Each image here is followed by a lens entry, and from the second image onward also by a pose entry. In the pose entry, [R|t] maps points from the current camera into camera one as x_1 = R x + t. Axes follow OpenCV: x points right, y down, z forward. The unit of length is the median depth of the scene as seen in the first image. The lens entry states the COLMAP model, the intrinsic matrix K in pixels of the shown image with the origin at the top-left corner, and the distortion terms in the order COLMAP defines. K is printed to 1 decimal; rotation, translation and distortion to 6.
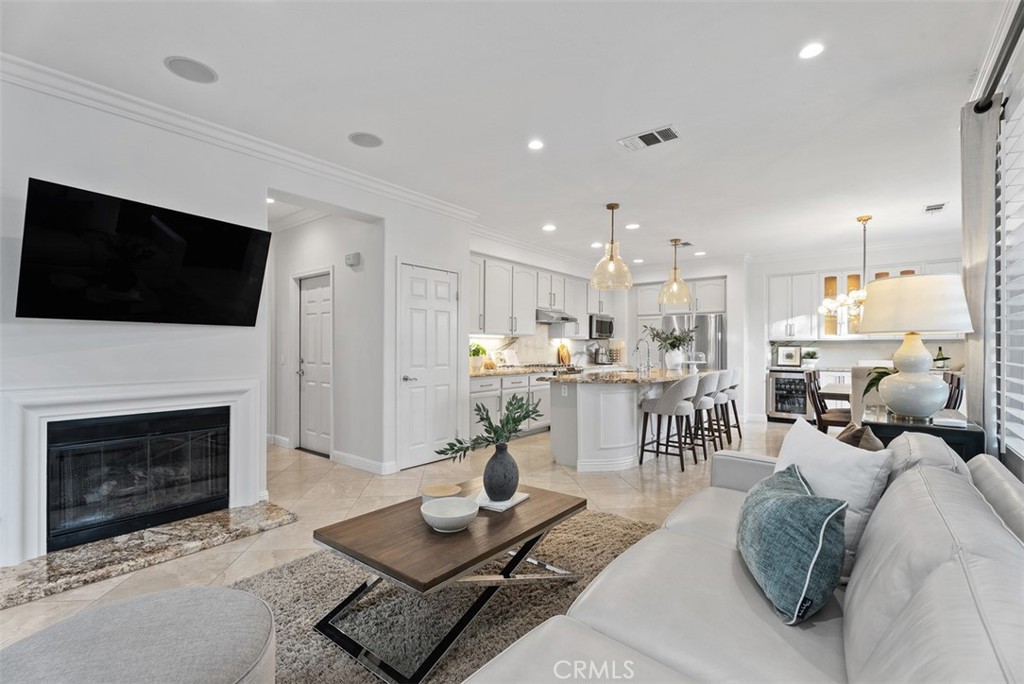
lens RADIAL K [[457.9, 0, 511.6], [0, 457.9, 345.9], [0, 0, 1]] dist [0.000220, 0.000584]
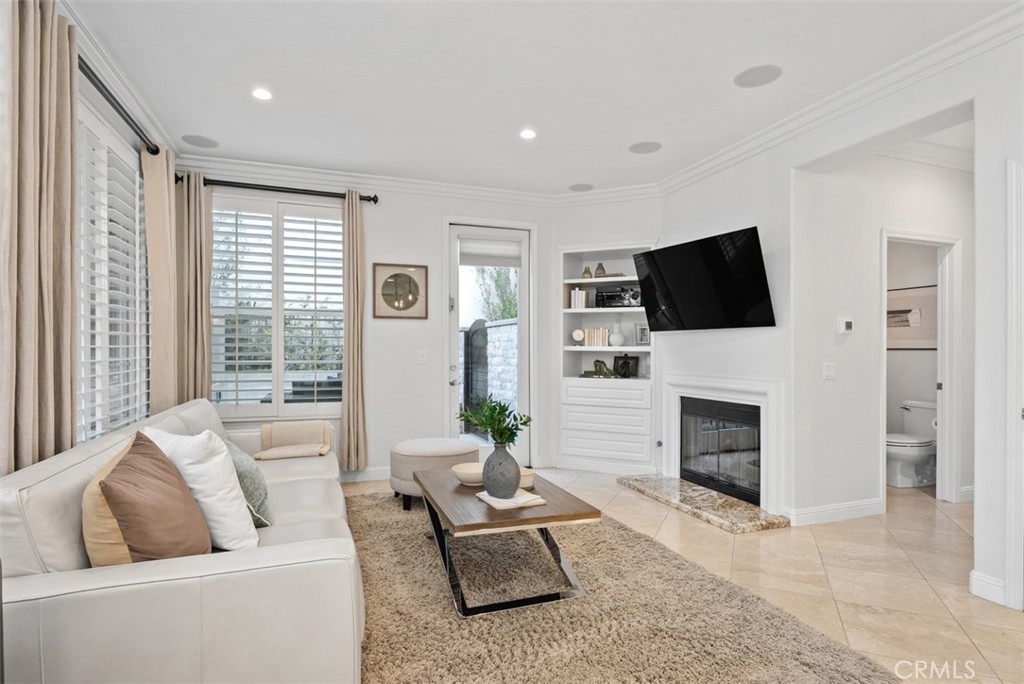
lens RADIAL K [[521.1, 0, 512.0], [0, 521.1, 342.0], [0, 0, 1]] dist [0.001352, 0.000168]
pose [[-0.523488, -0.011431, -0.851956, 0.725411], [0.007951, 0.999801, -0.018301, 0.006472], [0.851996, -0.016354, -0.523293, 1.256583]]
